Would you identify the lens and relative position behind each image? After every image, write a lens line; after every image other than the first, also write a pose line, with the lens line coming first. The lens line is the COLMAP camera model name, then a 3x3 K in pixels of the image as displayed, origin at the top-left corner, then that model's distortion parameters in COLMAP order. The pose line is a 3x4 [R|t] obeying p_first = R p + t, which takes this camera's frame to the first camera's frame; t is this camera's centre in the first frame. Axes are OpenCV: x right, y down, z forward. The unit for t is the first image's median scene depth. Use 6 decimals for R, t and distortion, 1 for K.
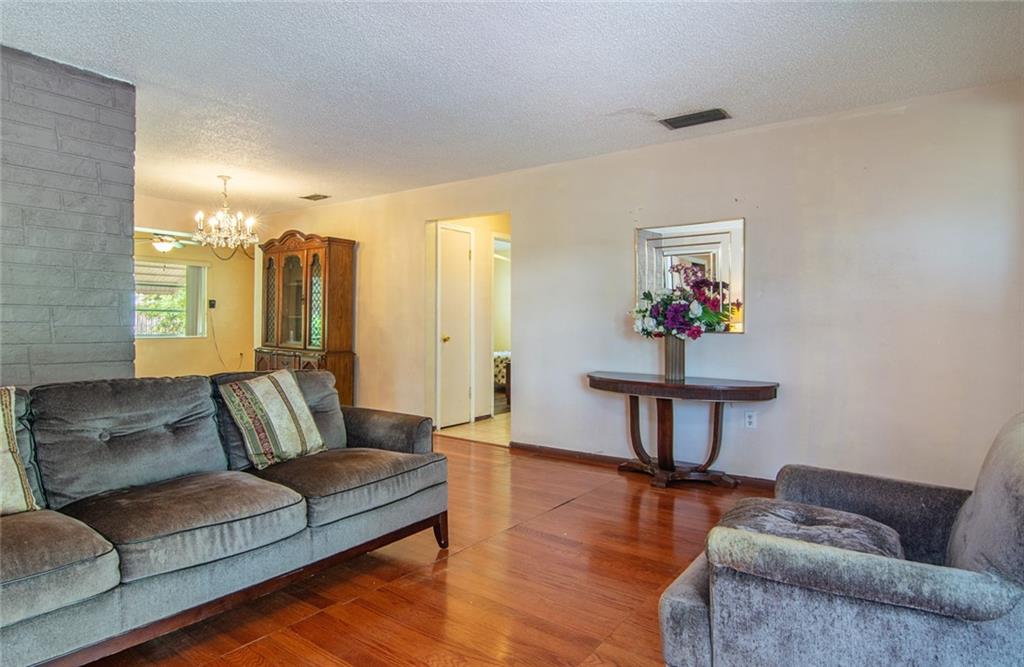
lens RADIAL K [[582.9, 0, 512.0], [0, 582.9, 333.5], [0, 0, 1]] dist [-0.033929, 0.000570]
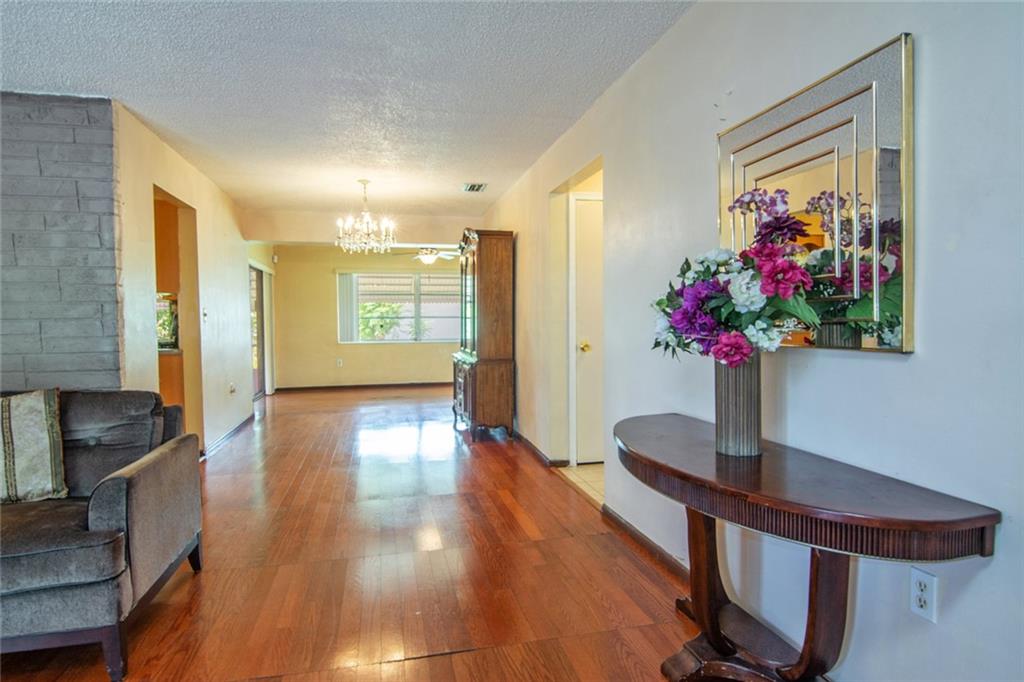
lens RADIAL K [[563.9, 0, 512.8], [0, 563.9, 347.6], [0, 0, 1]] dist [-0.000460, -0.017357]
pose [[0.760825, 0.011846, -0.648849, 0.555828], [0.003927, 0.999731, 0.022856, -0.013810], [0.648945, -0.019938, 0.760574, 0.732154]]
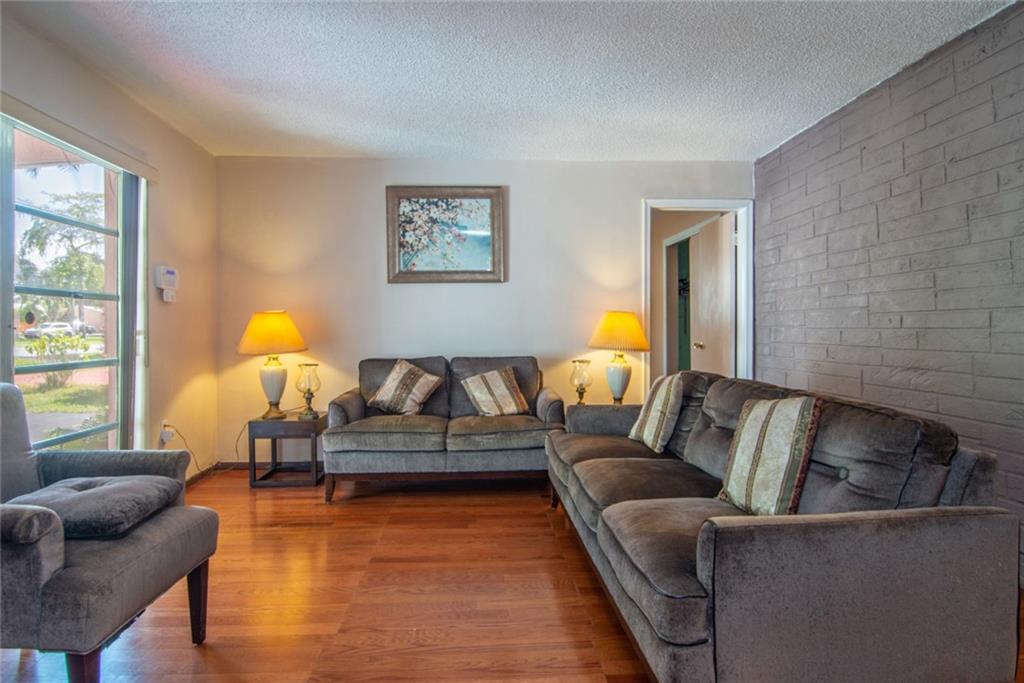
lens RADIAL K [[582.3, 0, 512.0], [0, 582.3, 341.5], [0, 0, 1]] dist [-0.020018, -0.002400]
pose [[-0.774434, 0.013758, -0.632505, 0.270139], [-0.005768, 0.999568, 0.028805, -0.018858], [0.632628, 0.025956, -0.774020, 1.151234]]
